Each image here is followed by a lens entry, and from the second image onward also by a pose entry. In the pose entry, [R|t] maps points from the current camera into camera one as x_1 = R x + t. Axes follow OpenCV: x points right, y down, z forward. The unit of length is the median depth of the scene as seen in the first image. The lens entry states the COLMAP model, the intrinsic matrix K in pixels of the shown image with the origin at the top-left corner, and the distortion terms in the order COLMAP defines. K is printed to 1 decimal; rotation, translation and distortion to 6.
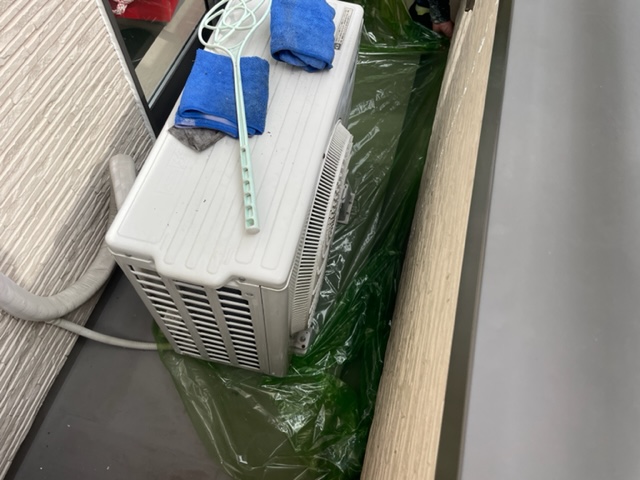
lens RADIAL K [[484.0, 0, 321.4], [0, 484.0, 240.9], [0, 0, 1]] dist [0.077403, -0.090403]
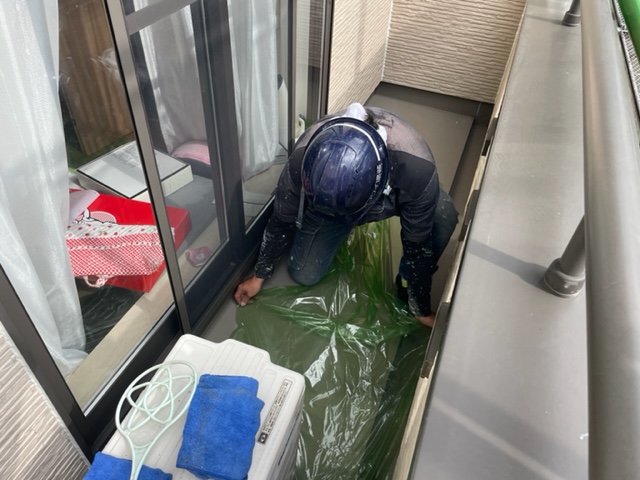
lens RADIAL K [[484.0, 0, 318.6], [0, 484.0, 238.5], [0, 0, 1]] dist [0.077403, -0.090403]
pose [[0.993571, 0.090366, -0.068203, 0.160297], [-0.106514, 0.950288, -0.292586, -0.488717], [0.038373, 0.297970, 0.953804, 0.033002]]
